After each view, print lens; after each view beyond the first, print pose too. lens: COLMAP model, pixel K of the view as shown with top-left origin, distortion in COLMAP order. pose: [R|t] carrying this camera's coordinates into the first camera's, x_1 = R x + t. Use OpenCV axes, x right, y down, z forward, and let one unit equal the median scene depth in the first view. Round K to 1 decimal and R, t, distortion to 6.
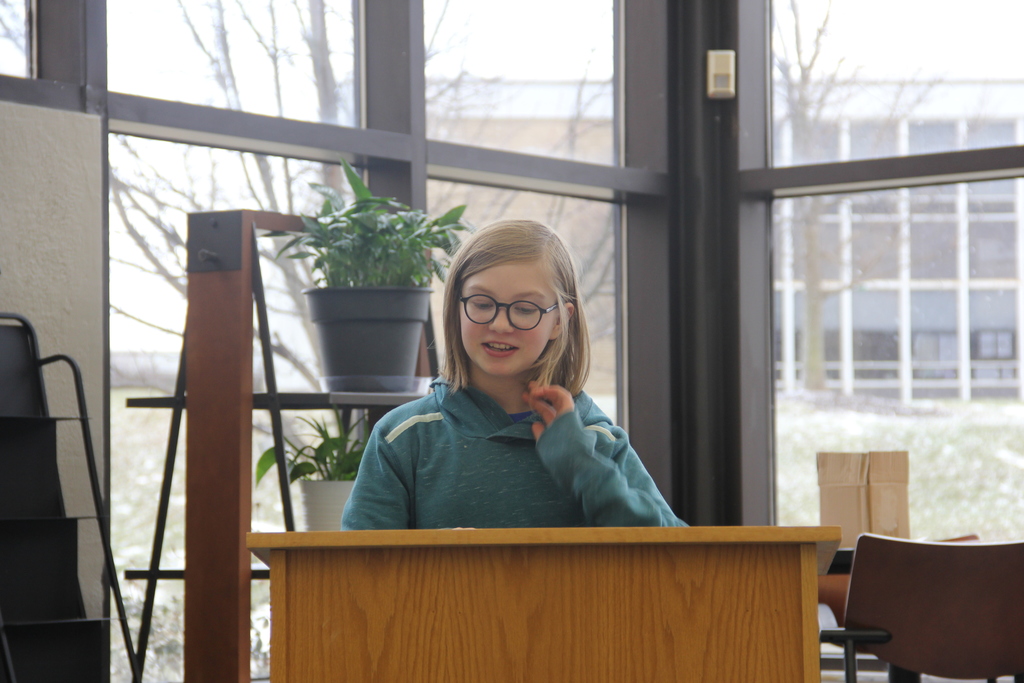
lens RADIAL K [[3602.8, 0, 512.0], [0, 3602.8, 341.5], [0, 0, 1]] dist [0.720919, 2.032058]
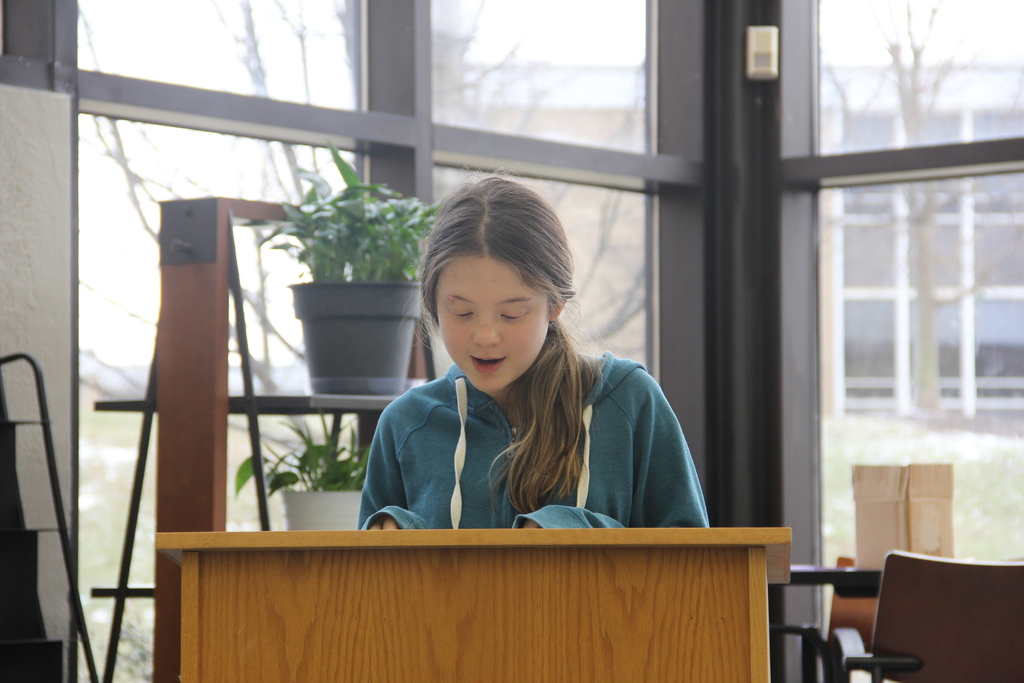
lens RADIAL K [[3987.2, 0, 512.0], [0, 3987.2, 341.5], [0, 0, 1]] dist [0.934482, -6.398948]
pose [[0.999782, 0.003827, -0.020524, 0.021037], [-0.003895, 0.999987, -0.003257, 0.003421], [0.020511, 0.003336, 0.999784, -0.018402]]
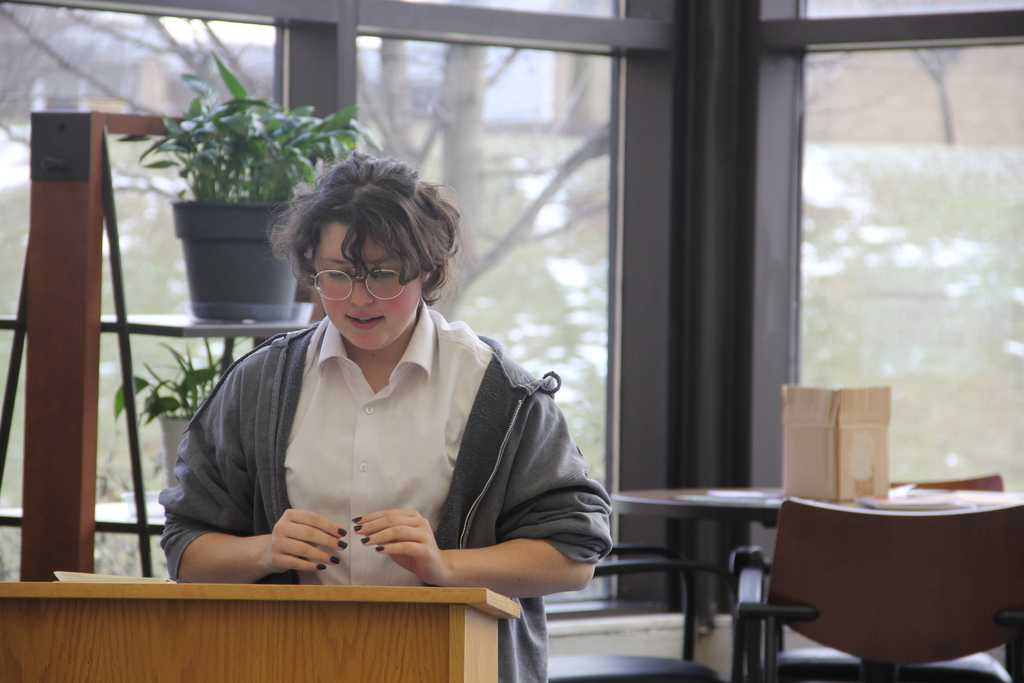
lens RADIAL K [[4982.0, 0, 512.0], [0, 4982.0, 341.5], [0, 0, 1]] dist [1.089469, 5.028258]
pose [[0.998445, 0.025338, -0.049652, 0.087554], [-0.022466, 0.998089, 0.057568, -0.052589], [0.051016, -0.056363, 0.997106, -0.209521]]
